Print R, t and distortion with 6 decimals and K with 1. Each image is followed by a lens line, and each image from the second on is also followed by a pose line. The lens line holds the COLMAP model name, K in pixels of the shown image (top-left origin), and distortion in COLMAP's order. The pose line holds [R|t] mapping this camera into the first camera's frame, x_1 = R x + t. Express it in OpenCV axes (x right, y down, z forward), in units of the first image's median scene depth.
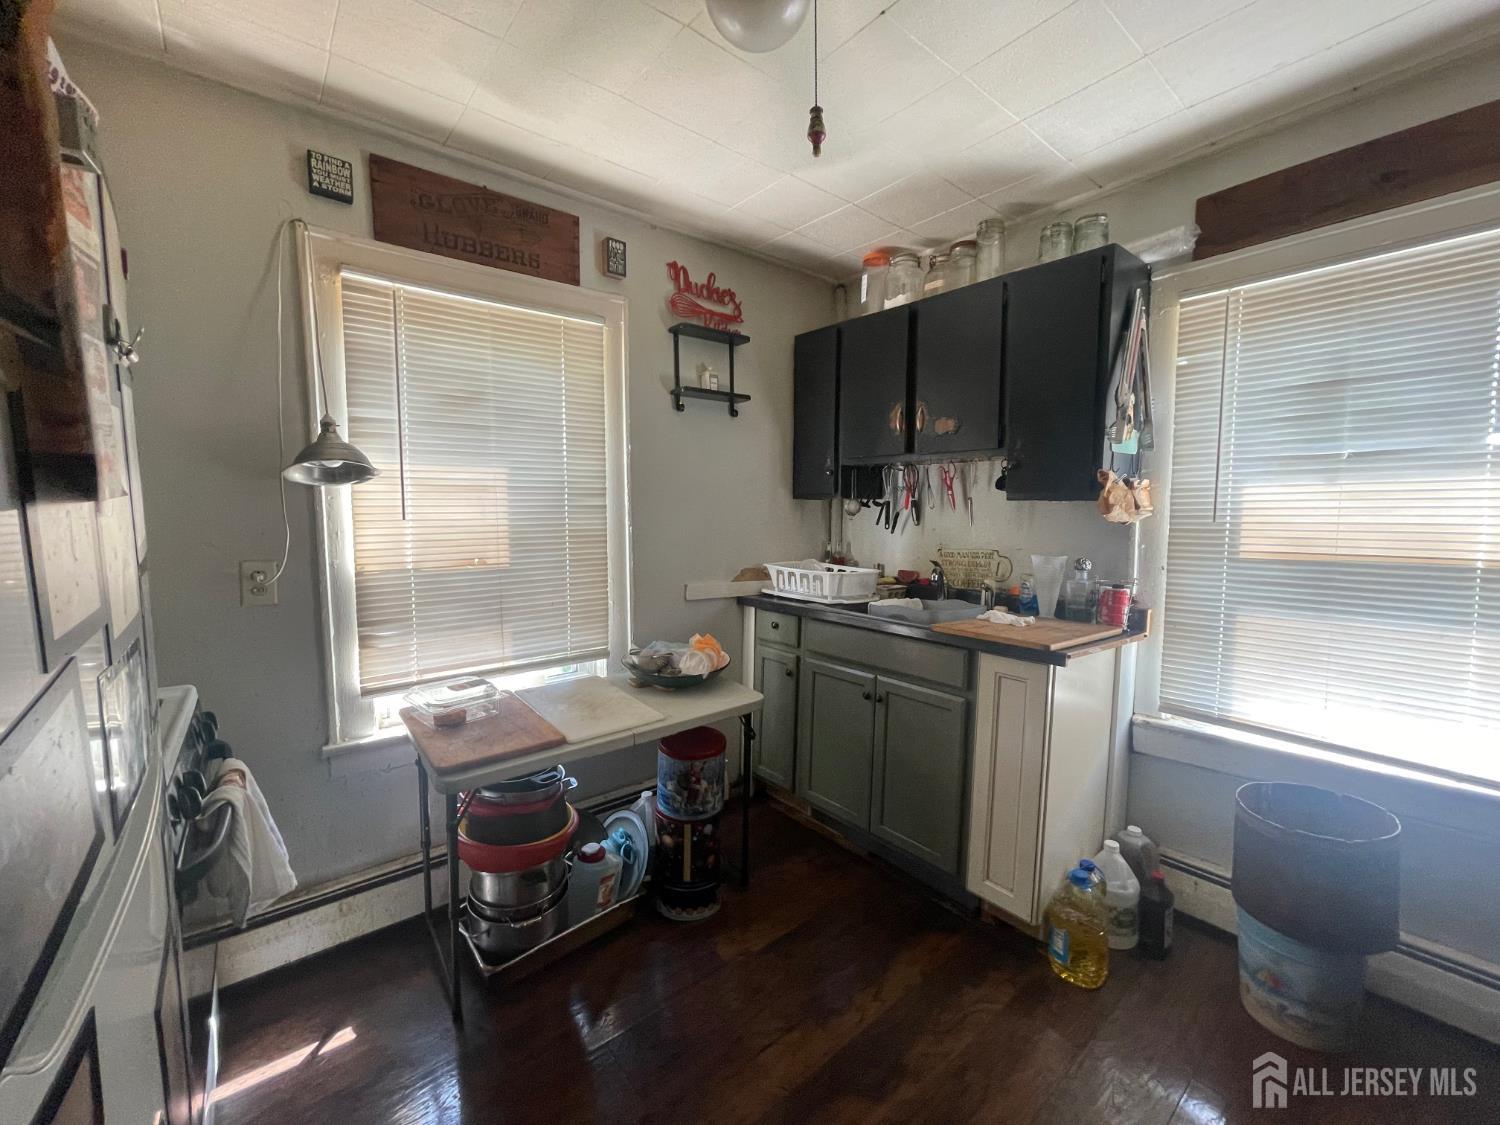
lens RADIAL K [[607.2, 0, 744.3], [0, 607.2, 559.0], [0, 0, 1]] dist [-0.001109, -0.000238]
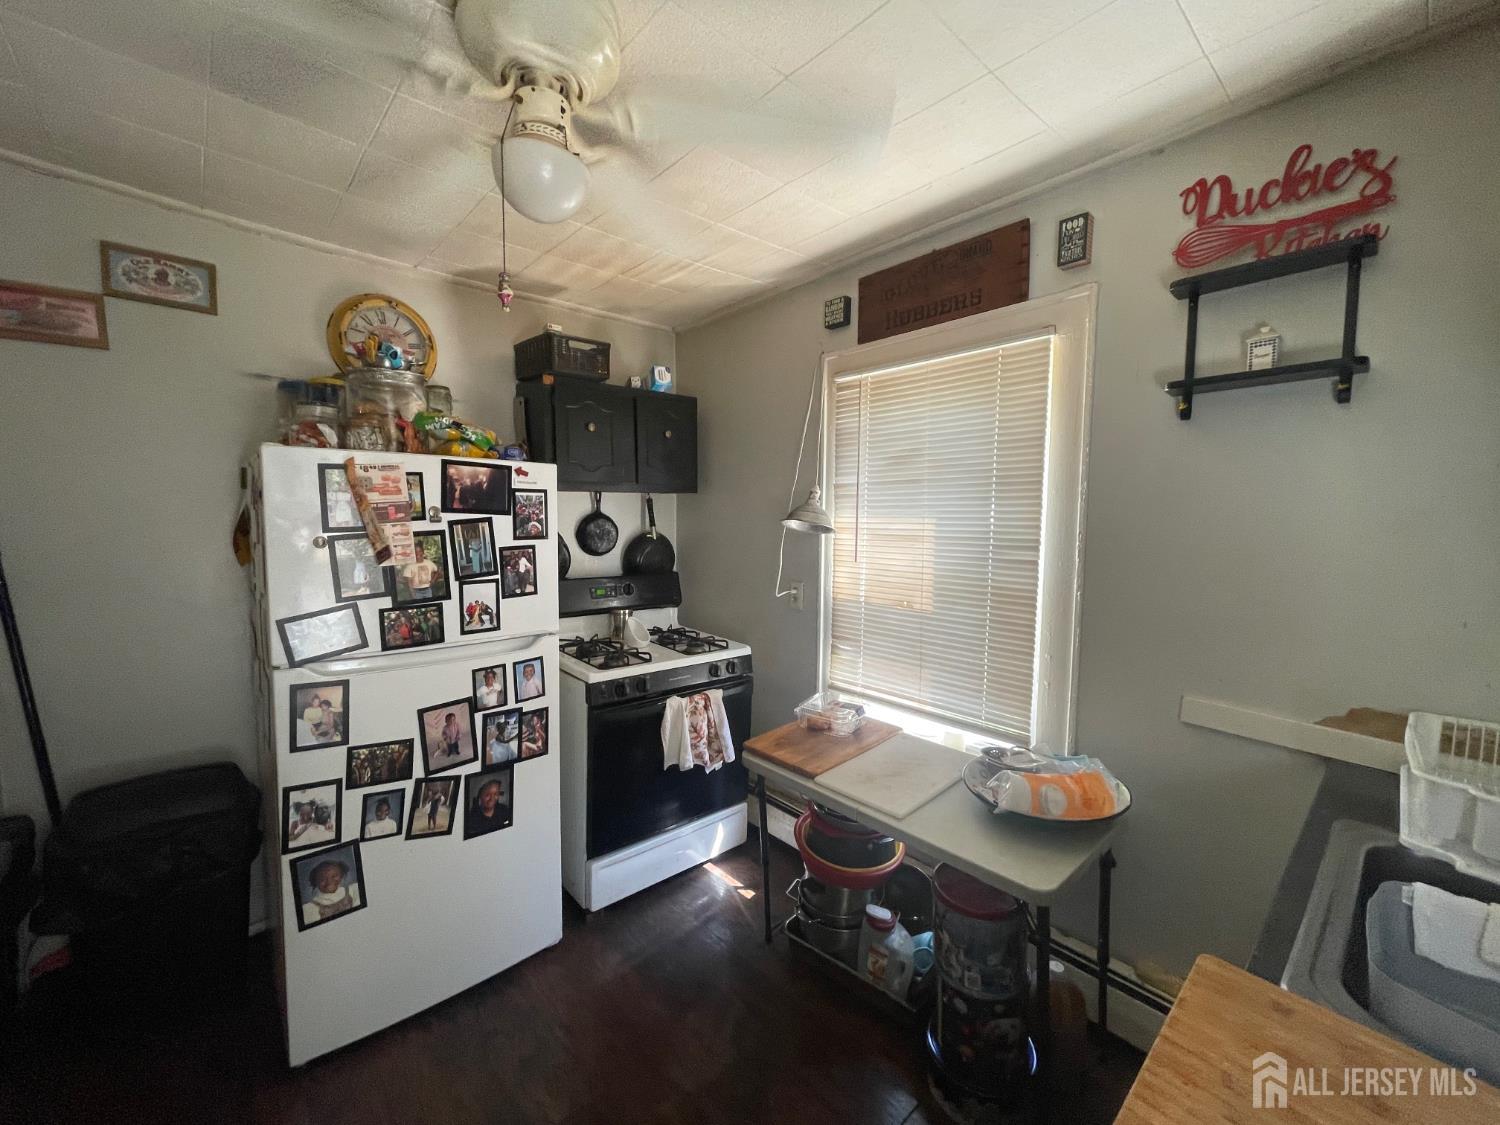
lens RADIAL K [[607.2, 0, 744.3], [0, 607.2, 559.0], [0, 0, 1]] dist [-0.001109, -0.000238]
pose [[0.043820, 0.081960, -0.995672, 0.570361], [-0.083329, 0.993456, 0.078111, -0.125757], [0.995558, 0.079545, 0.050363, 0.591832]]
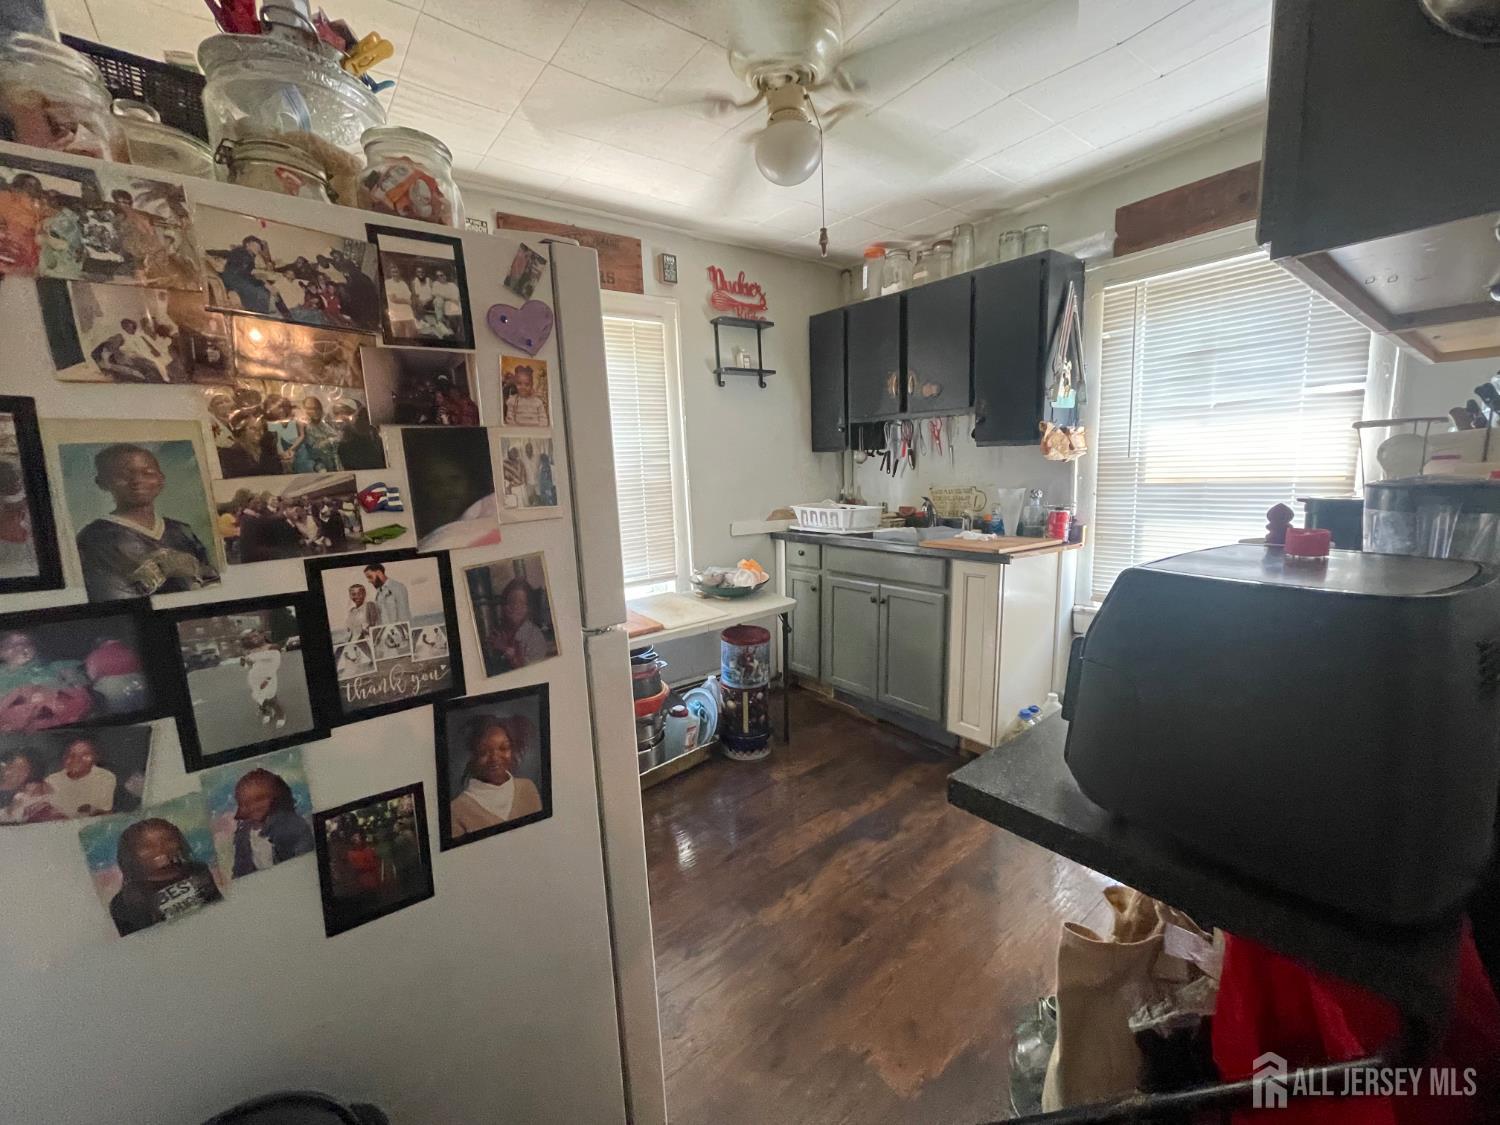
lens RADIAL K [[607.2, 0, 744.3], [0, 607.2, 559.0], [0, 0, 1]] dist [-0.001109, -0.000238]
pose [[0.998894, -0.037285, -0.028651, -0.039558], [0.039343, 0.996406, 0.075013, 0.025258], [0.025751, -0.076057, 0.996771, -0.327839]]
